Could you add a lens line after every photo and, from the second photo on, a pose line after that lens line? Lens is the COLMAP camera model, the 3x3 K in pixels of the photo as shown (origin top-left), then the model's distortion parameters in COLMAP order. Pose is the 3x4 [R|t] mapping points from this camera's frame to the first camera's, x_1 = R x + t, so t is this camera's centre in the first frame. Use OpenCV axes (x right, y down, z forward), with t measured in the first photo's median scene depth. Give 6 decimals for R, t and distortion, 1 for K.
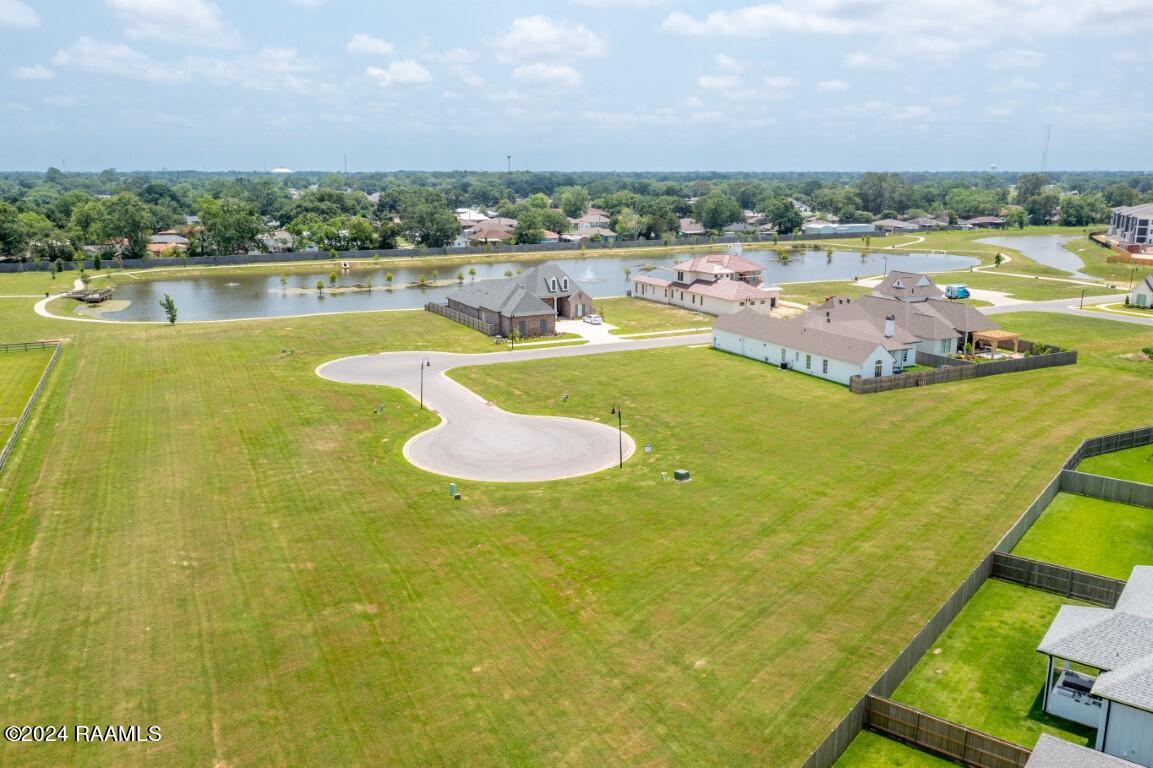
lens RADIAL K [[924.0, 0, 576.5], [0, 924.0, 384.0], [0, 0, 1]] dist [-0.014495, 0.000331]
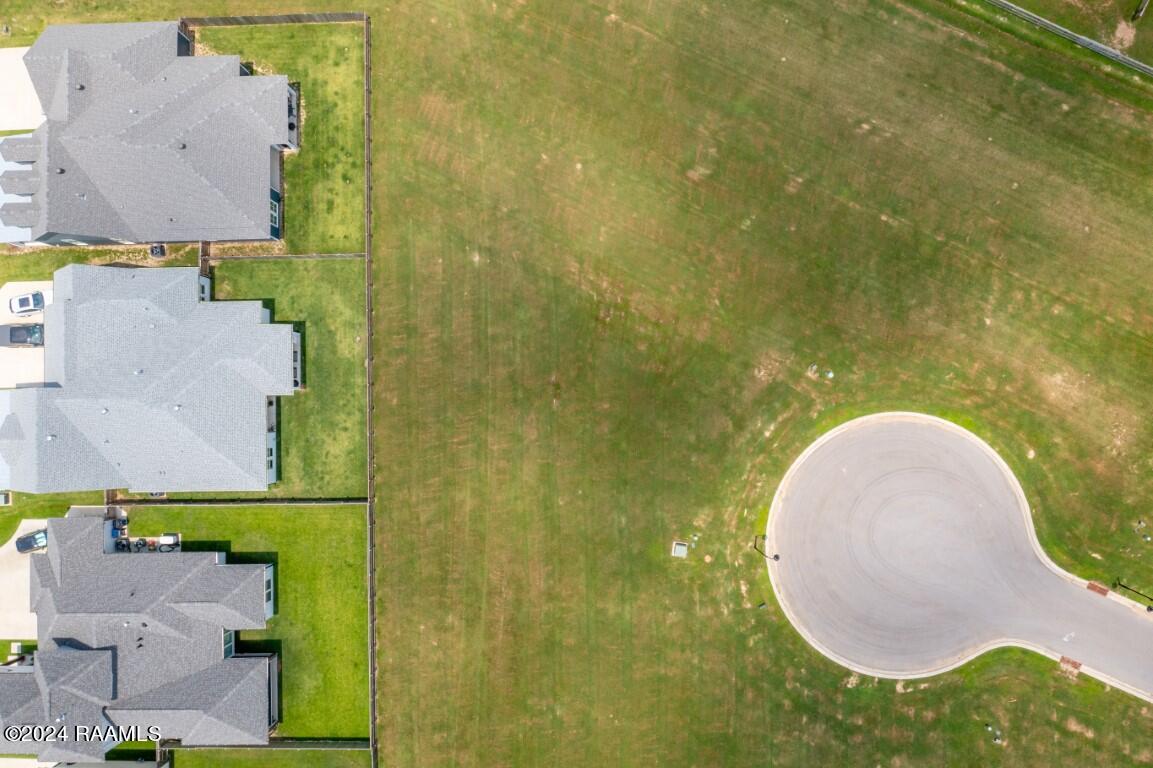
lens RADIAL K [[924.0, 0, 576.5], [0, 924.0, 384.0], [0, 0, 1]] dist [-0.014495, 0.000331]
pose [[-0.771259, 0.636333, 0.015522, 0.051113], [-0.095560, -0.139863, 0.985549, -0.602960], [0.629308, 0.758630, 0.168678, 0.451346]]
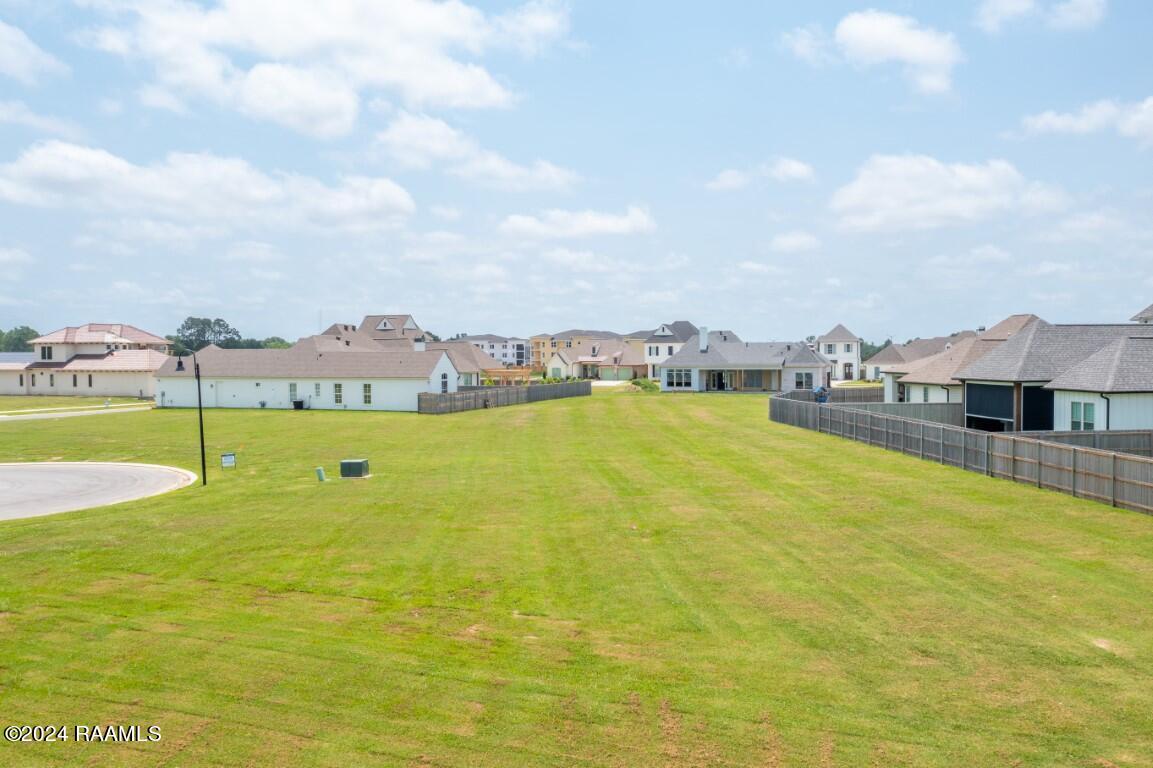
lens RADIAL K [[924.0, 0, 576.5], [0, 924.0, 384.0], [0, 0, 1]] dist [-0.014495, 0.000331]
pose [[0.735177, -0.024091, 0.677447, -0.098545], [0.160039, 0.977286, -0.138923, 0.102473], [-0.658713, 0.210550, 0.722333, 0.390529]]
